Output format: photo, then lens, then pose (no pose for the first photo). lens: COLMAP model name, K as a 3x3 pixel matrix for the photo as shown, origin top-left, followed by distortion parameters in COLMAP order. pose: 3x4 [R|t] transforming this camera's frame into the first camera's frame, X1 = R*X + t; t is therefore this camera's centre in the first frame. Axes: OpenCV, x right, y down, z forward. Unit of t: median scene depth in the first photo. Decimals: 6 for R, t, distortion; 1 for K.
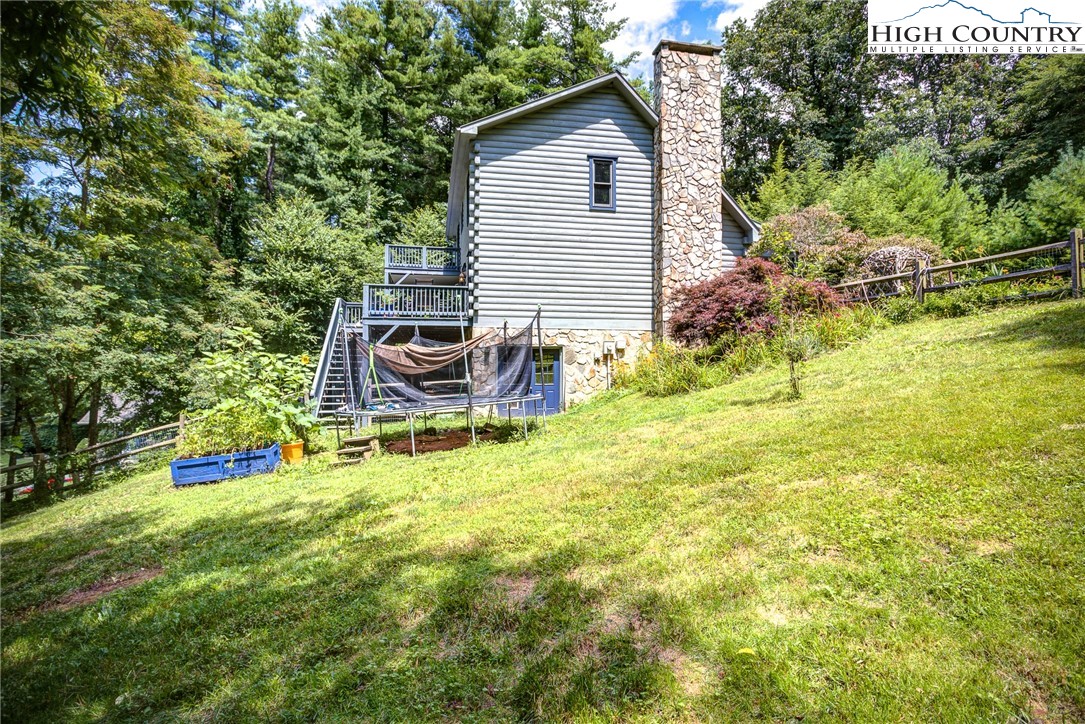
lens RADIAL K [[525.5, 0, 517.6], [0, 525.5, 362.7], [0, 0, 1]] dist [-0.002001, 0.000624]
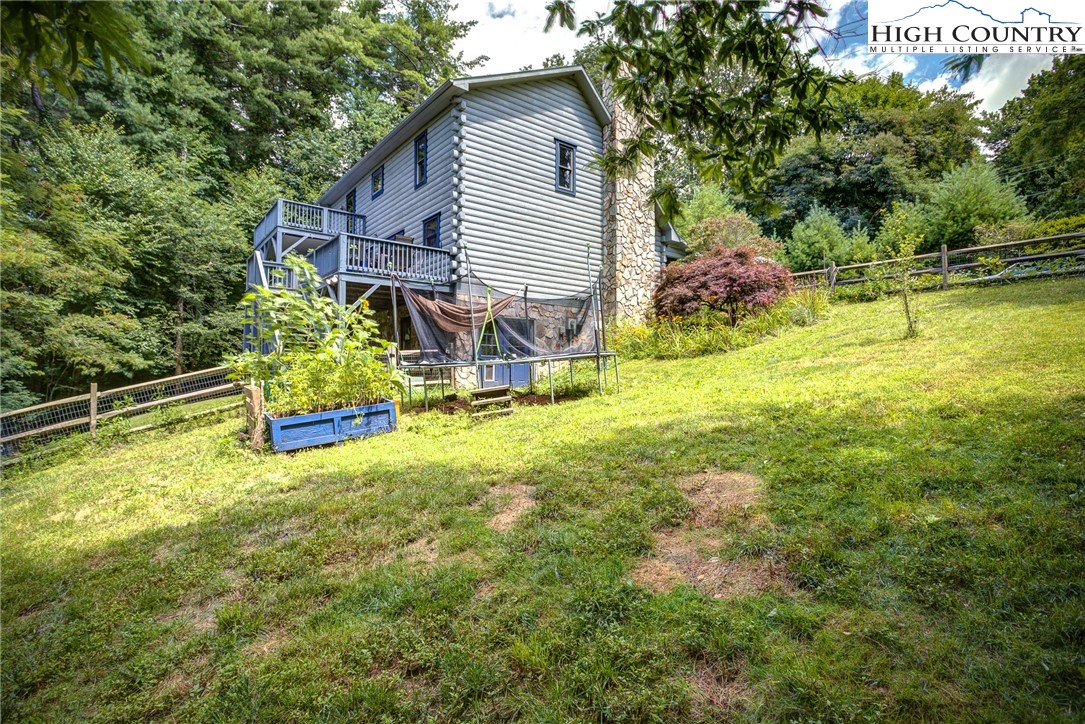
lens RADIAL K [[525.5, 0, 517.6], [0, 525.5, 362.7], [0, 0, 1]] dist [-0.002001, 0.000624]
pose [[0.894705, 0.015942, 0.446374, -0.388857], [-0.009665, 0.999820, -0.016335, 0.067157], [-0.446554, 0.010301, 0.894697, 0.108393]]
